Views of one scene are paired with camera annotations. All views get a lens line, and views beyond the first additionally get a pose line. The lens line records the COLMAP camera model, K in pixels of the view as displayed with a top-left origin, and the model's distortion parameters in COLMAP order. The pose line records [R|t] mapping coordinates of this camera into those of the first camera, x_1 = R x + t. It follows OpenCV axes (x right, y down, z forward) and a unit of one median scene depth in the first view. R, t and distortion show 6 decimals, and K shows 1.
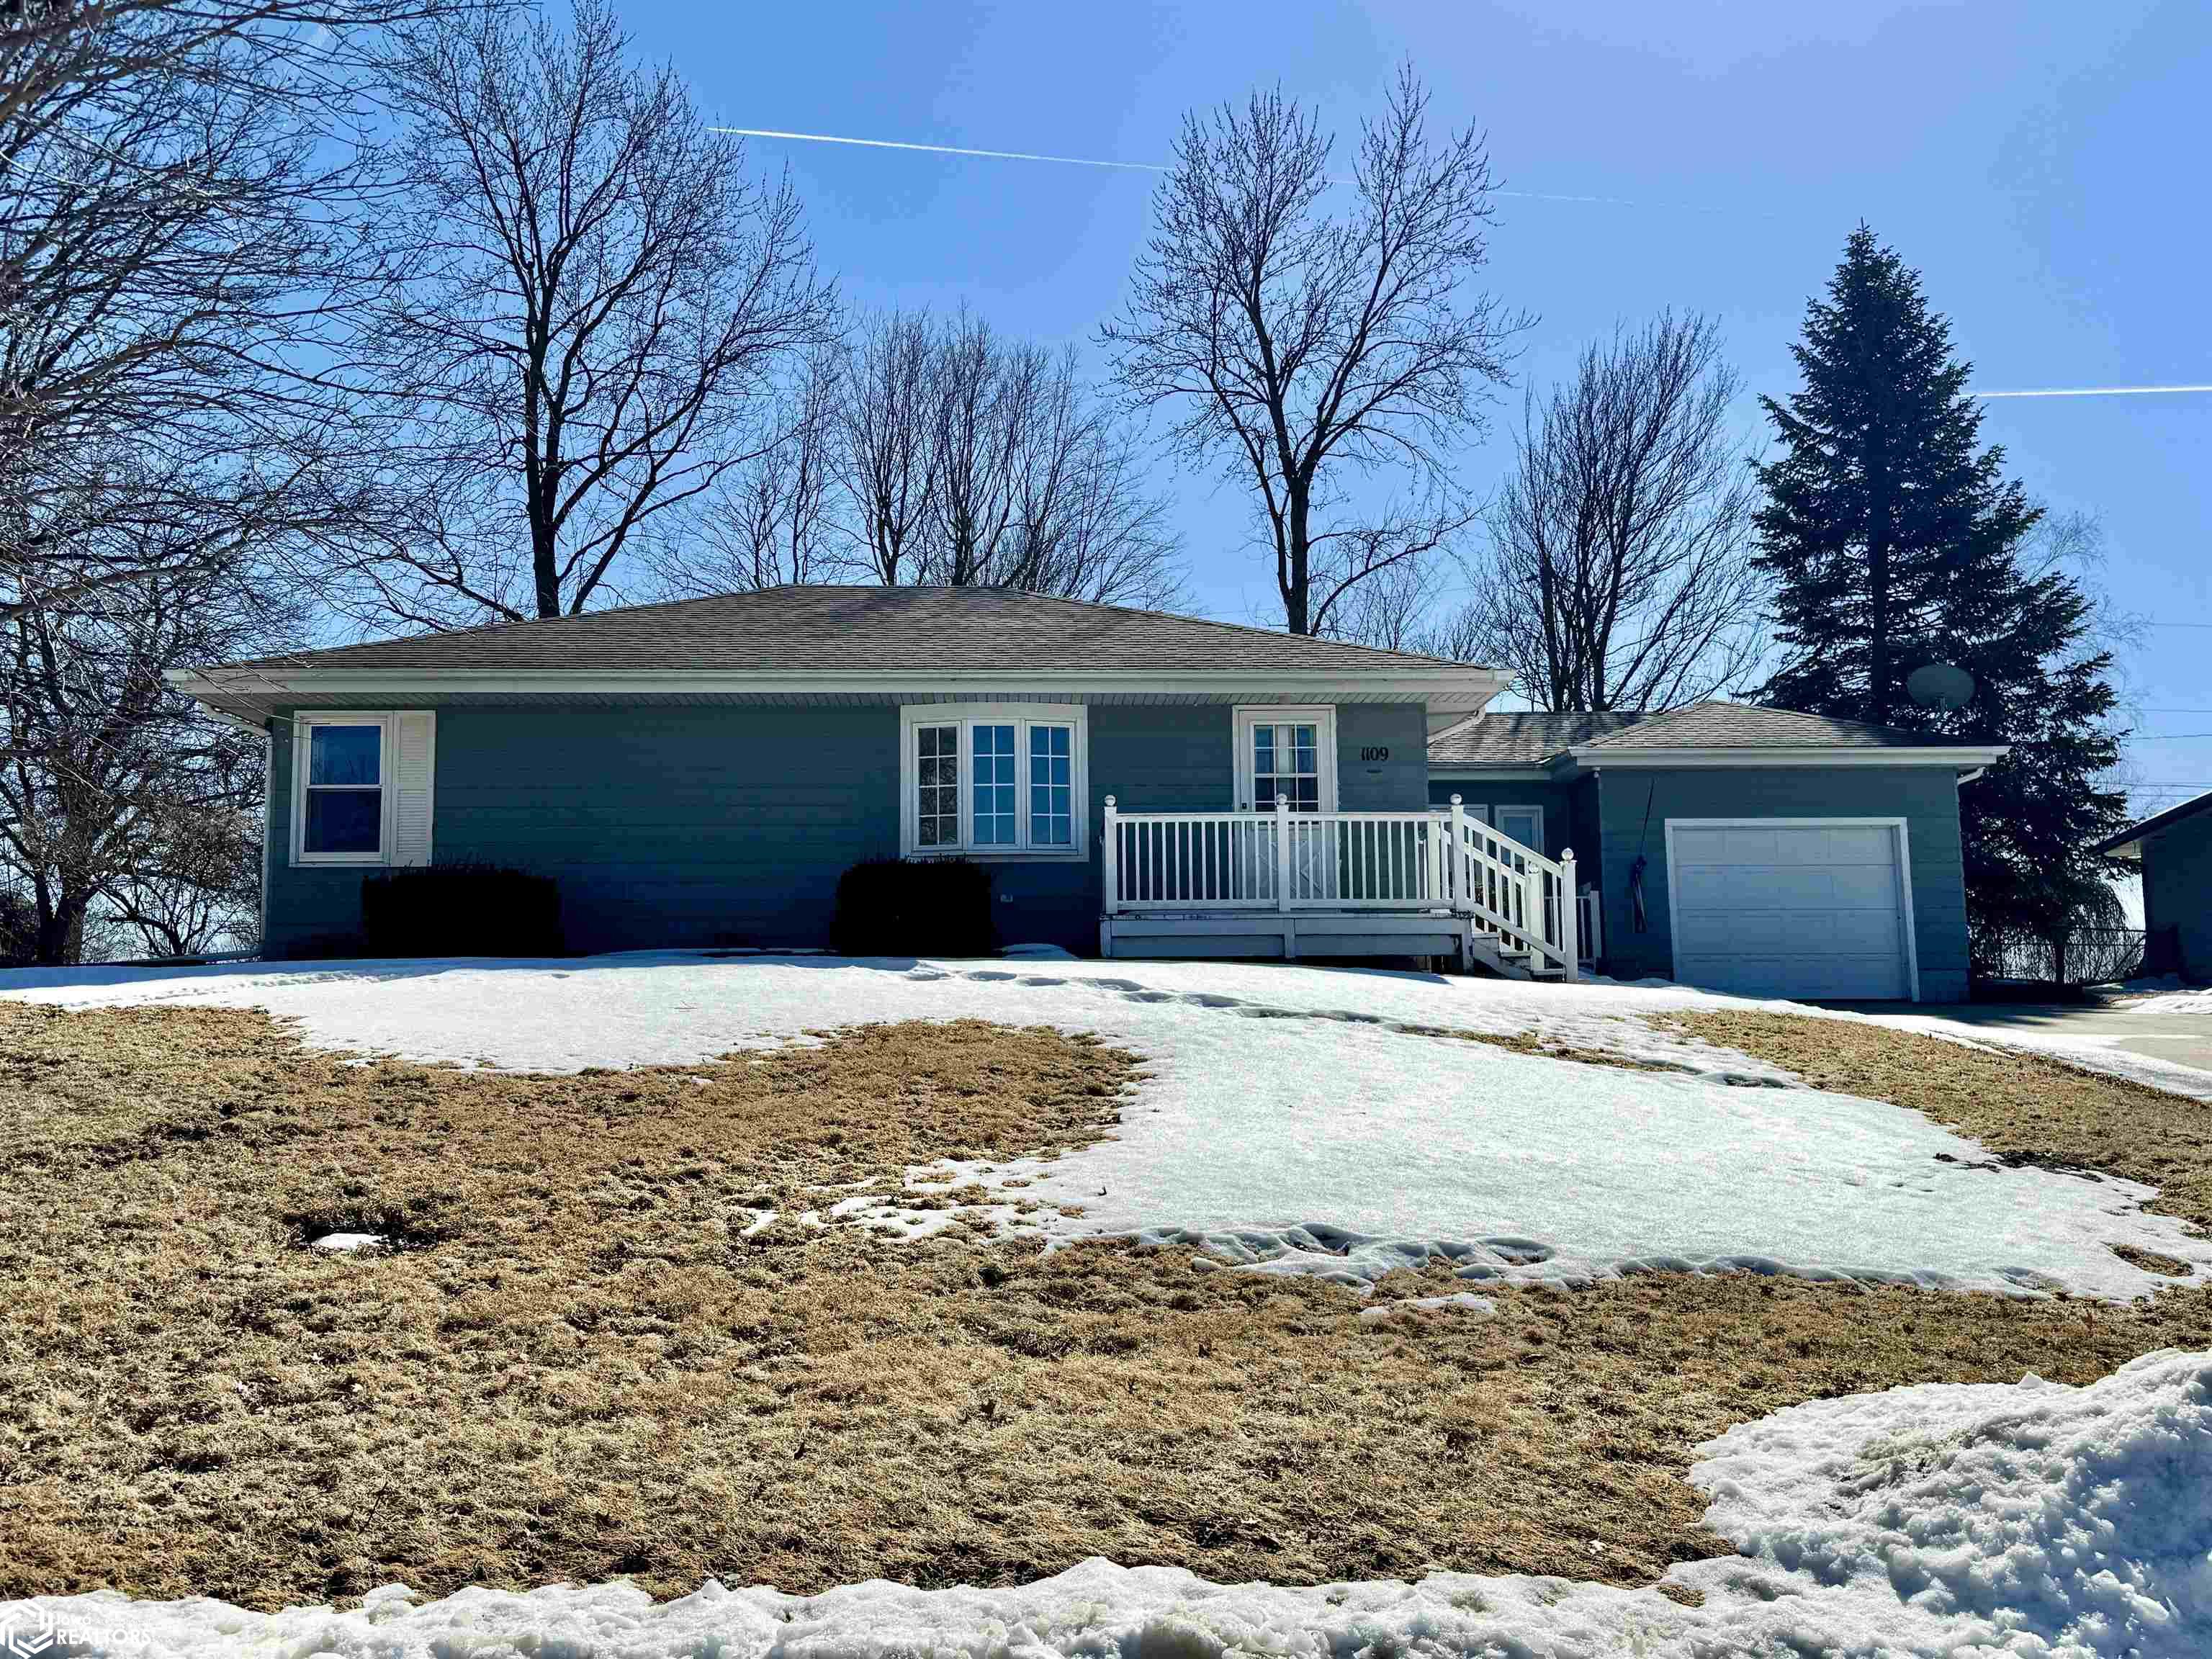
lens RADIAL K [[2015.2, 0, 1106.0], [0, 2015.2, 829.5], [0, 0, 1]] dist [0.078151, -0.148601]
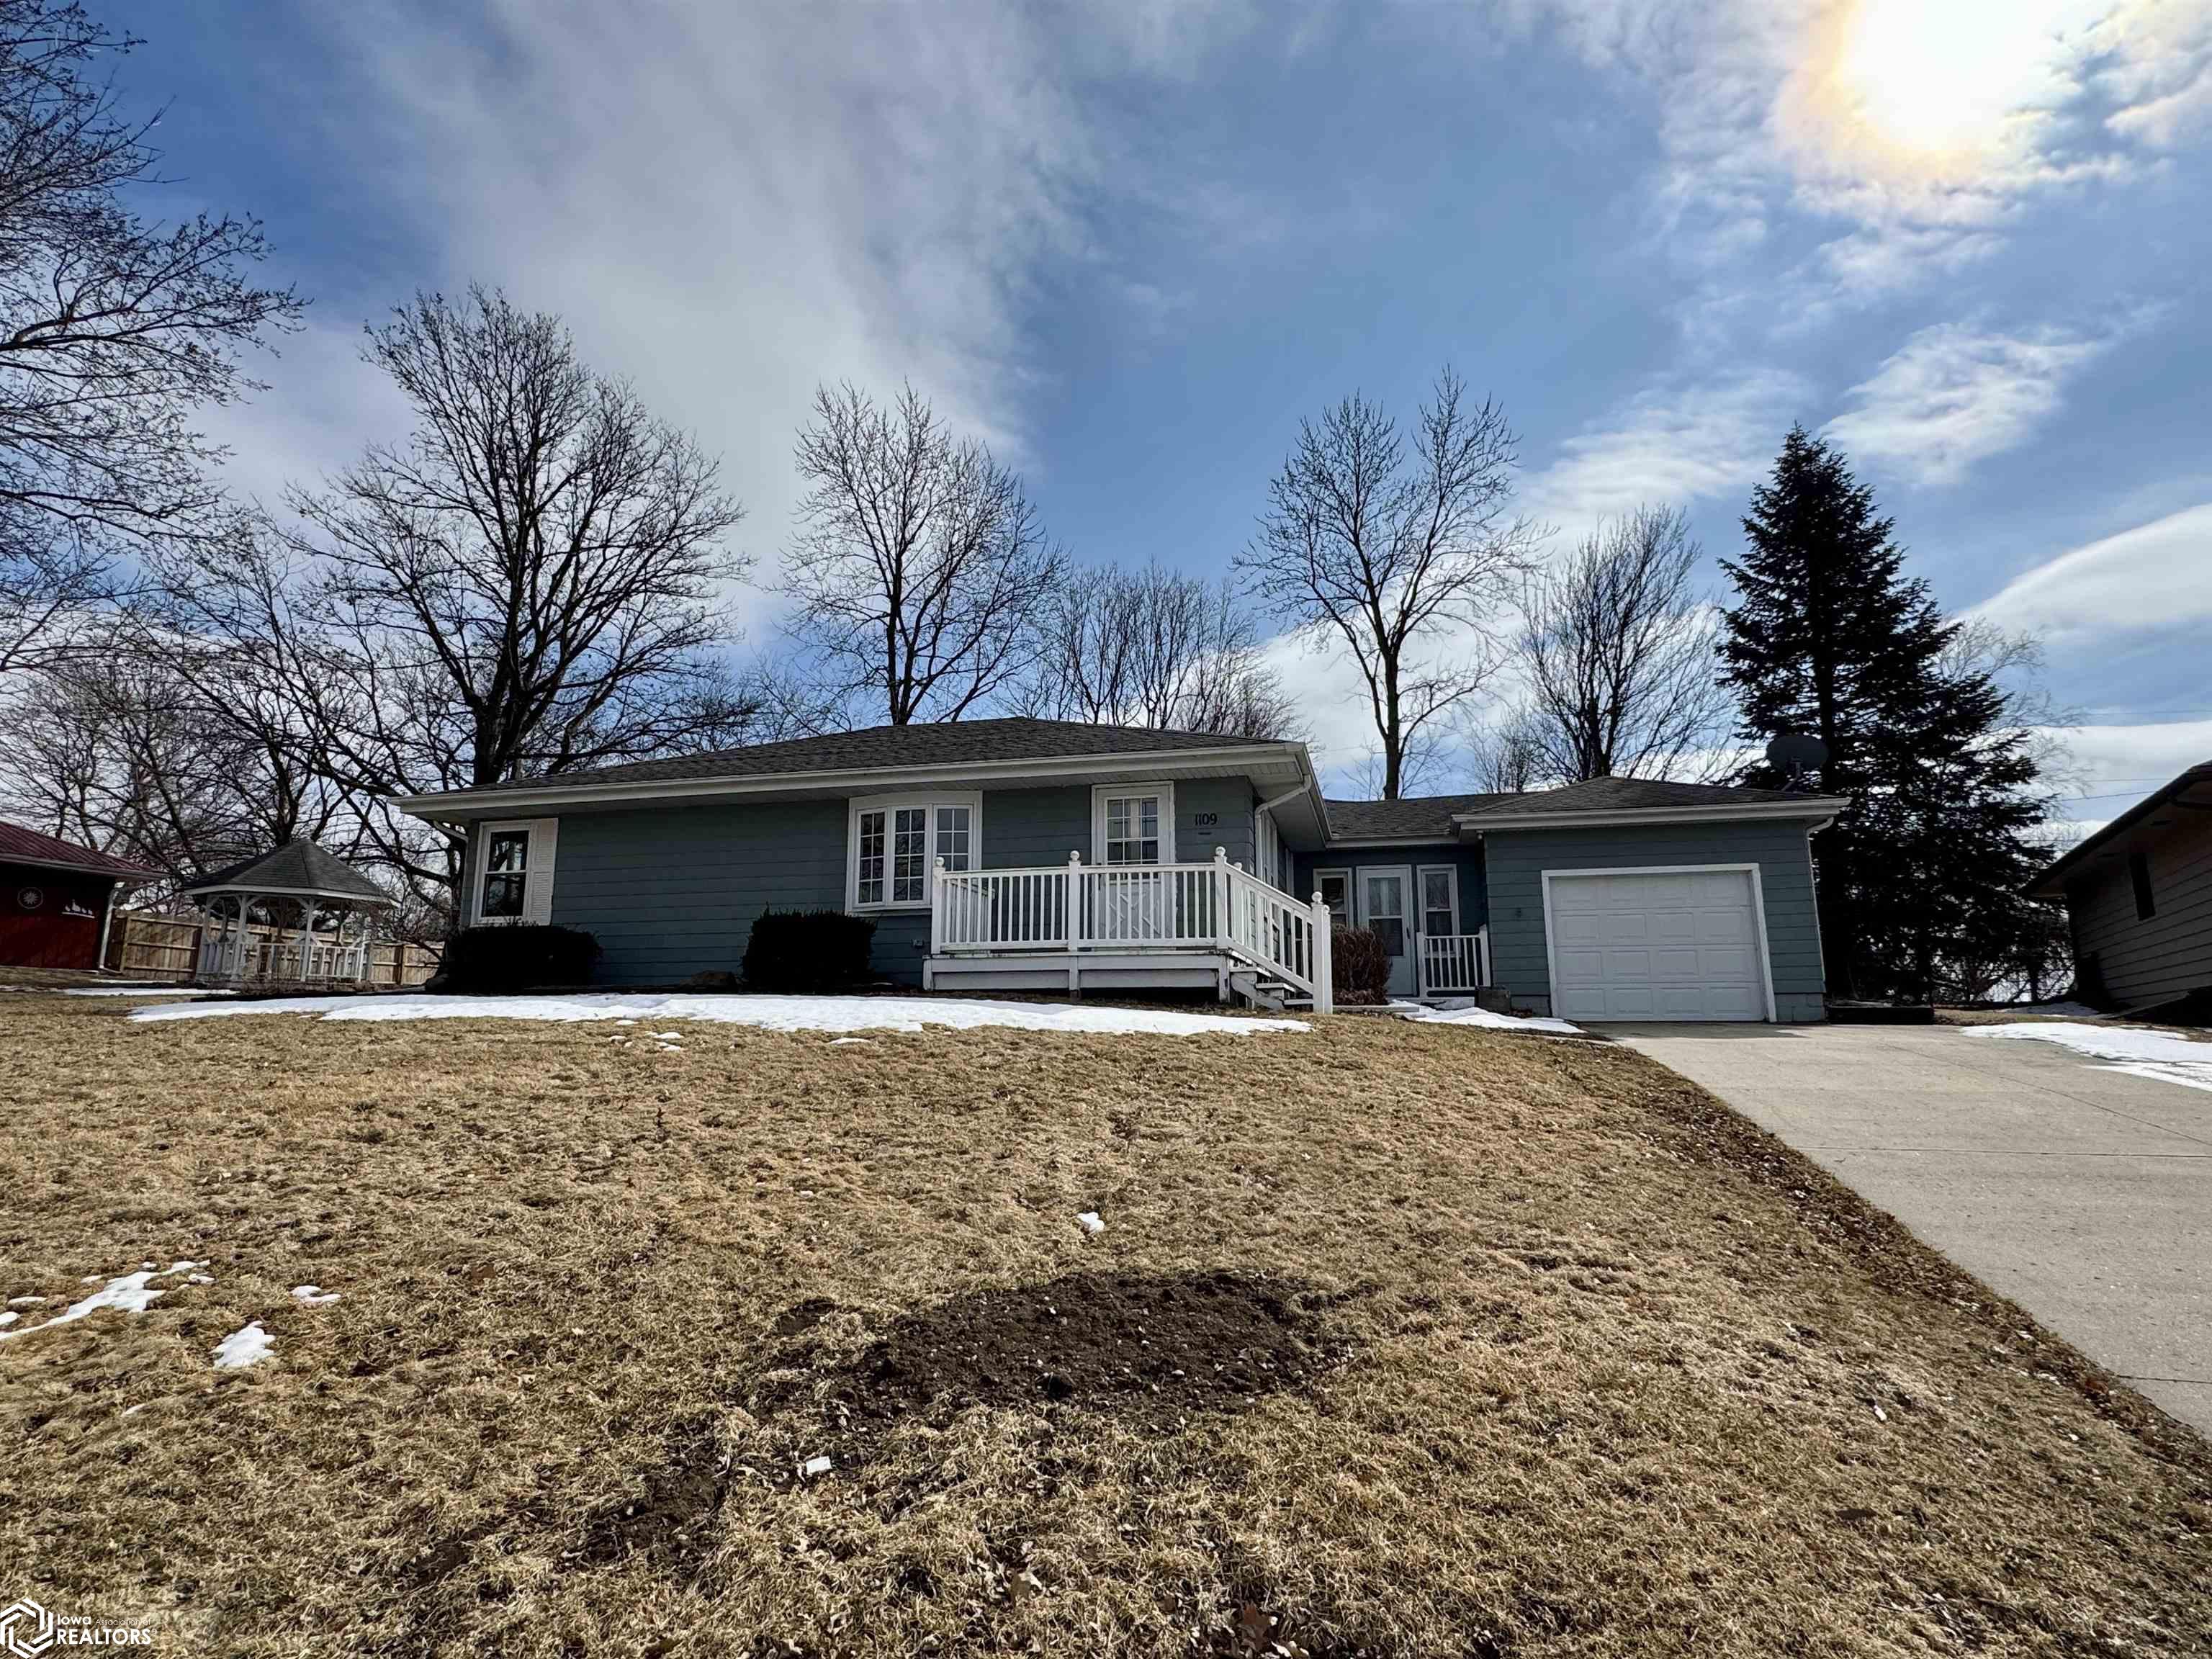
lens RADIAL K [[1174.1, 0, 1106.0], [0, 1174.1, 829.5], [0, 0, 1]] dist [-0.004509, -0.000821]
pose [[0.960782, -0.040402, -0.274344, 0.140991], [0.022052, 0.997328, -0.069644, 0.008635], [0.276425, 0.060863, 0.959106, 0.161737]]
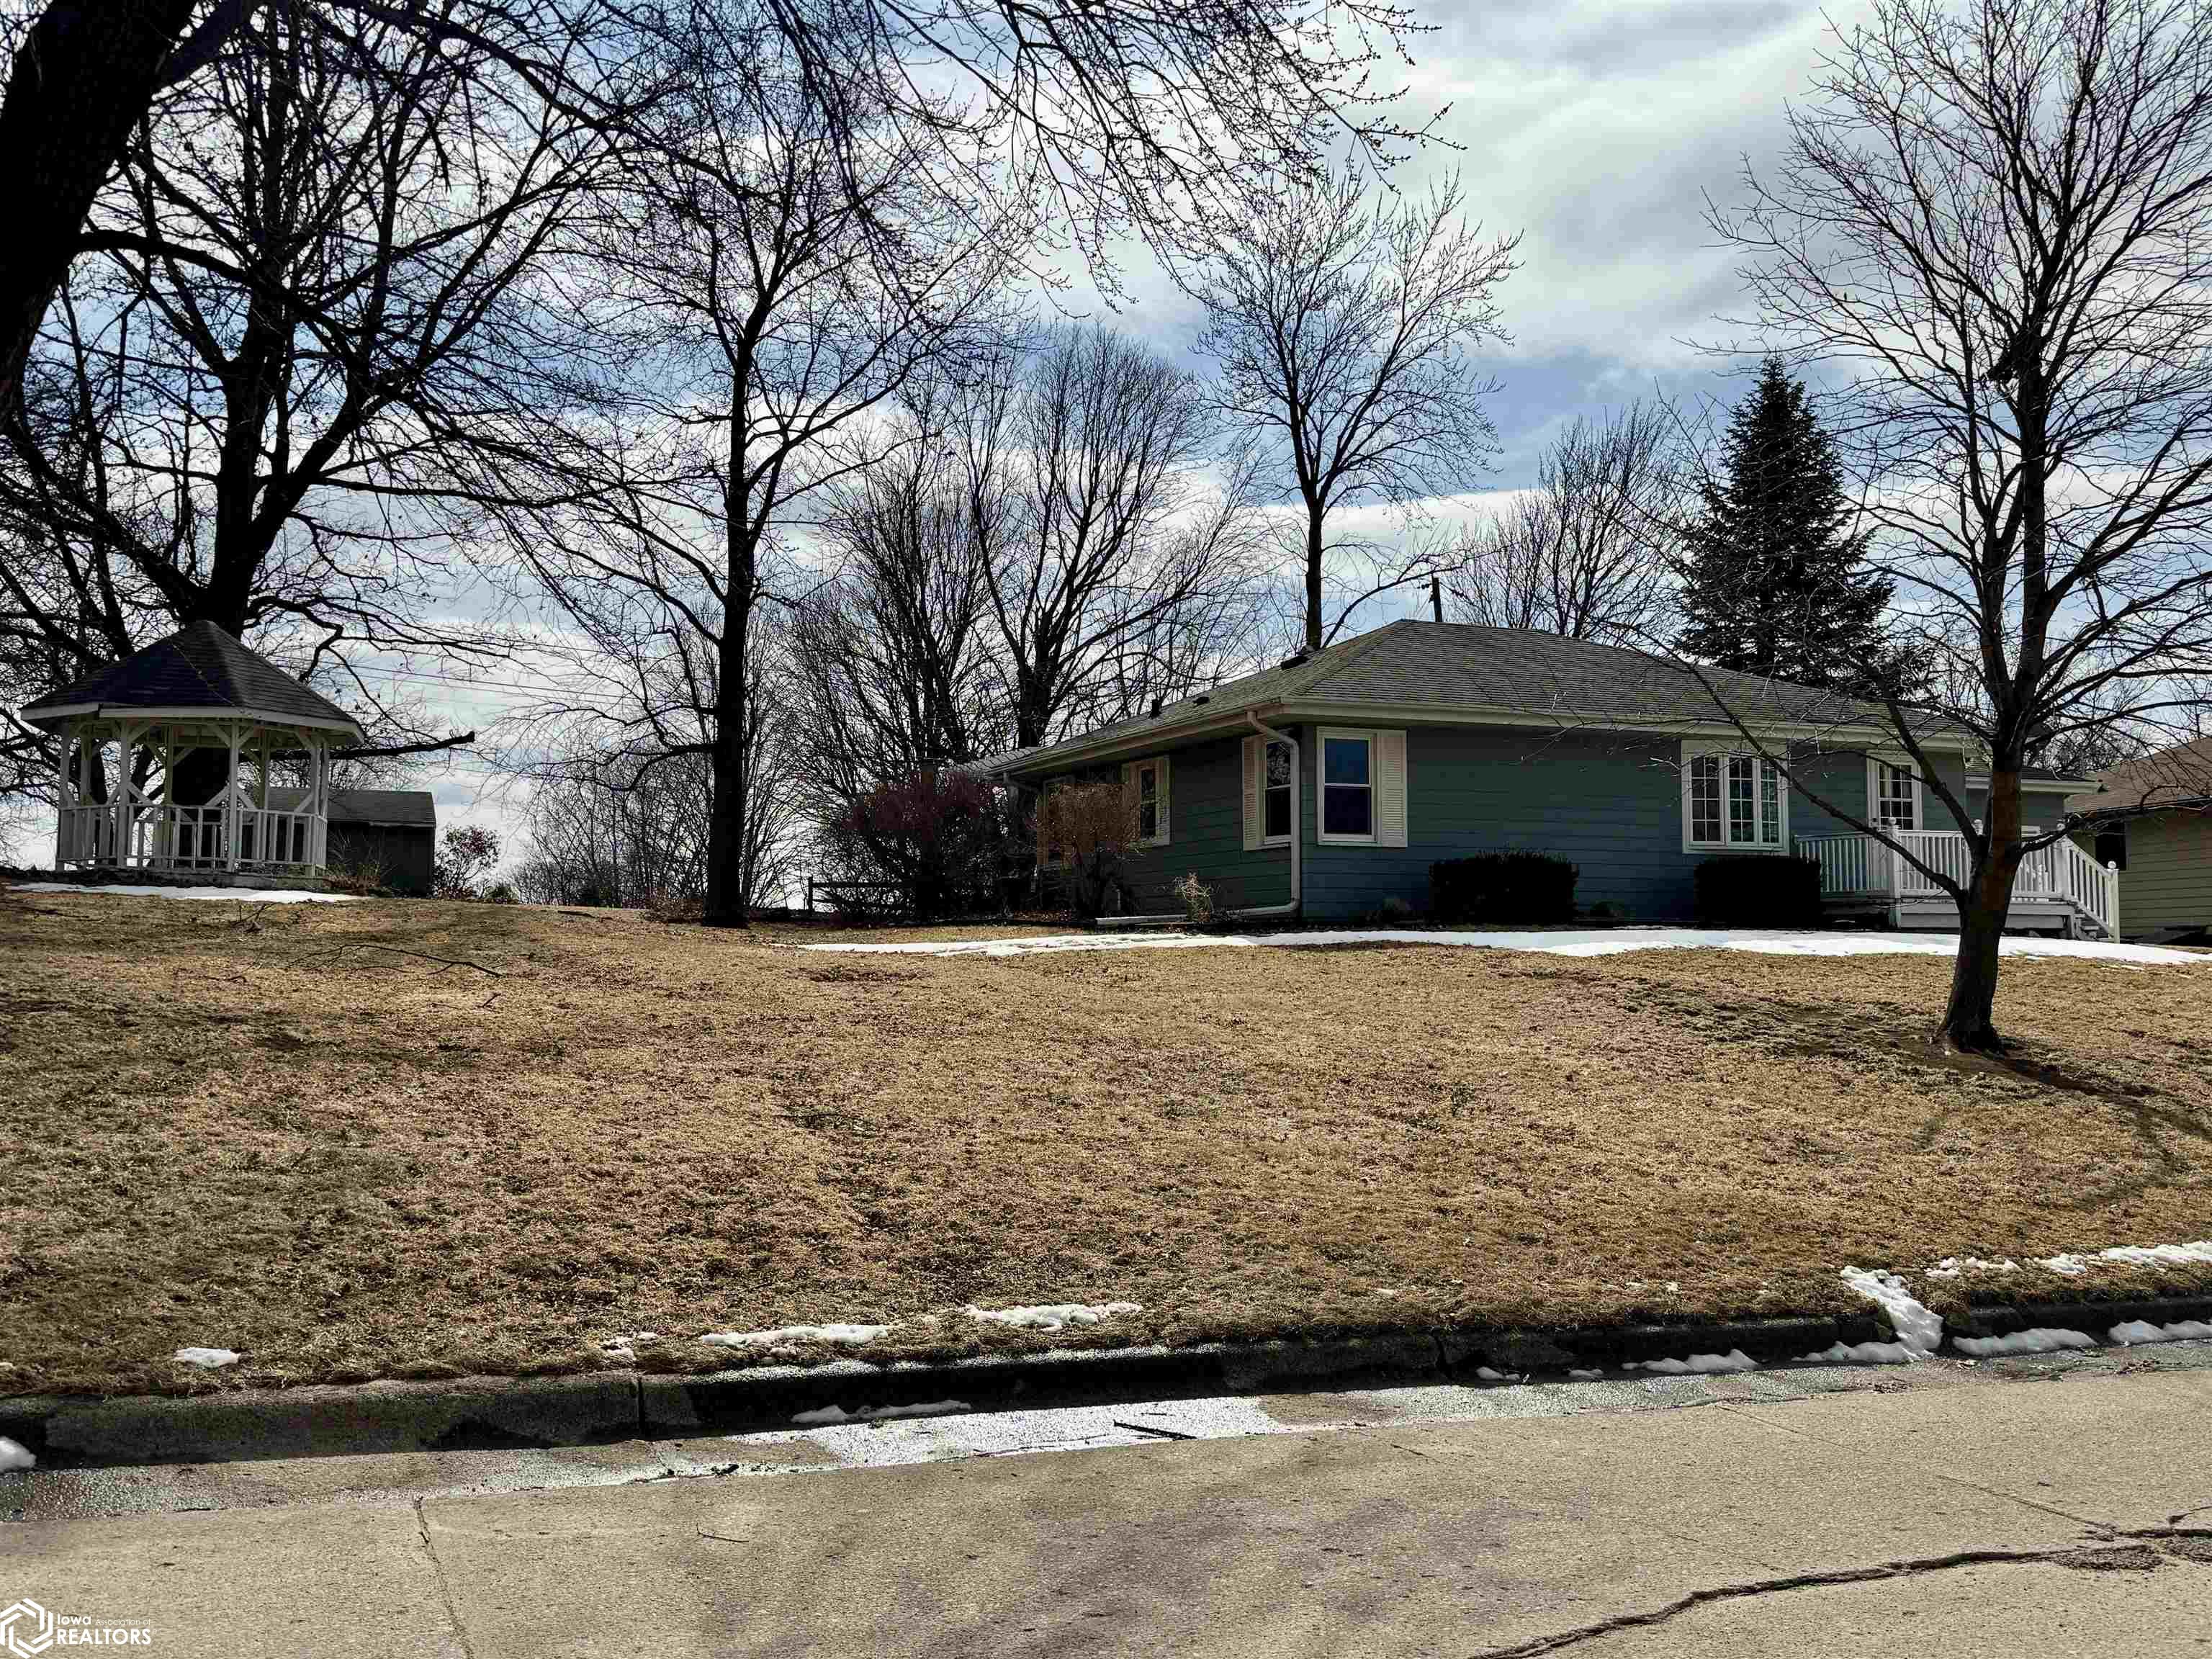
lens RADIAL K [[2015.2, 0, 1106.0], [0, 2015.2, 829.5], [0, 0, 1]] dist [0.078151, -0.148601]
pose [[0.928597, 0.031254, 0.369771, -0.513600], [-0.048299, 0.998150, 0.036927, -0.016777], [-0.367933, -0.052150, 0.928389, -0.080121]]
